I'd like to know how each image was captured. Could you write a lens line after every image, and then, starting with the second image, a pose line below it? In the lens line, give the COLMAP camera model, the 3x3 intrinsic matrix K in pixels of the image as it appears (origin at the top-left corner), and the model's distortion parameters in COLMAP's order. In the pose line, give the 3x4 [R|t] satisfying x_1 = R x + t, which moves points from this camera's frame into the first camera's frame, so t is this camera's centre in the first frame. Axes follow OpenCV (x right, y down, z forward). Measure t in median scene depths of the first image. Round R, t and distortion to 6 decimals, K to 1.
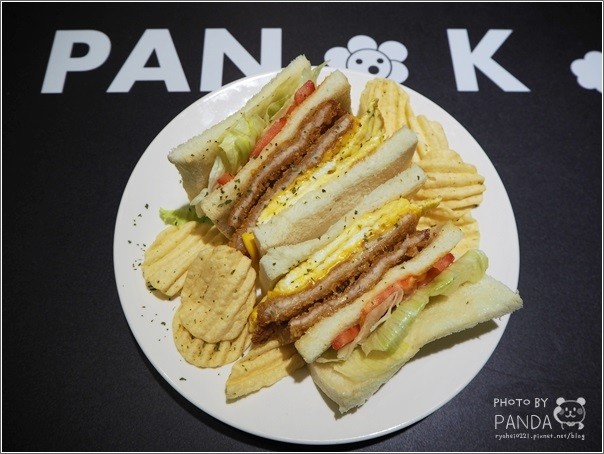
lens RADIAL K [[500.7, 0, 302.0], [0, 500.7, 227.0], [0, 0, 1]] dist [-0.009380, -0.000503]
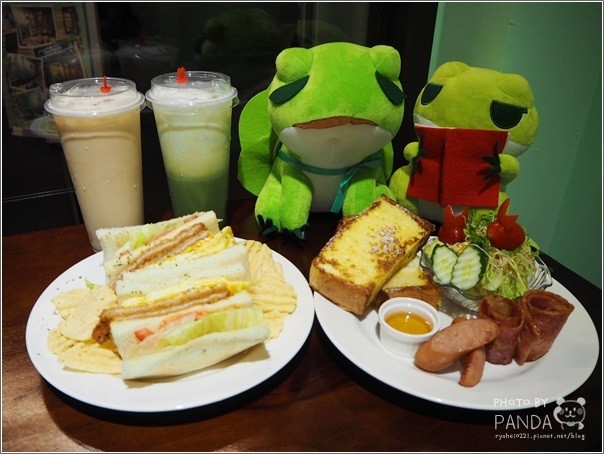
lens RADIAL K [[500.7, 0, 302.0], [0, 500.7, 227.0], [0, 0, 1]] dist [-0.009380, -0.000503]
pose [[0.975543, 0.112395, -0.188899, 0.718039], [-0.206371, 0.764195, -0.611078, 0.724775], [0.075674, 0.635116, 0.768701, -0.271546]]
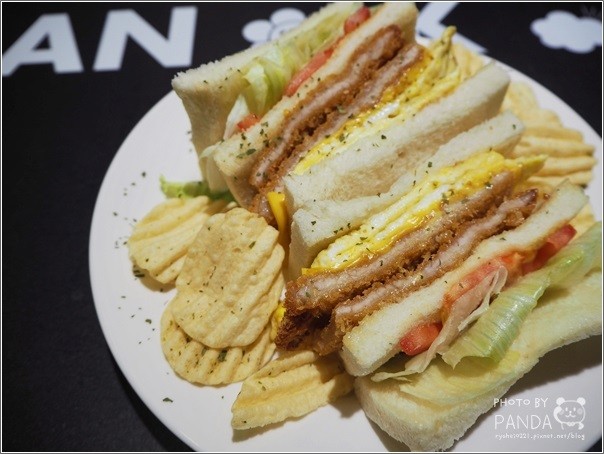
lens RADIAL K [[500.7, 0, 302.0], [0, 500.7, 227.0], [0, 0, 1]] dist [-0.009380, -0.000503]
pose [[0.998605, 0.027156, -0.045287, -0.037331], [-0.035148, 0.981875, -0.186244, 0.191983], [0.039408, 0.187576, 0.981459, 0.310395]]
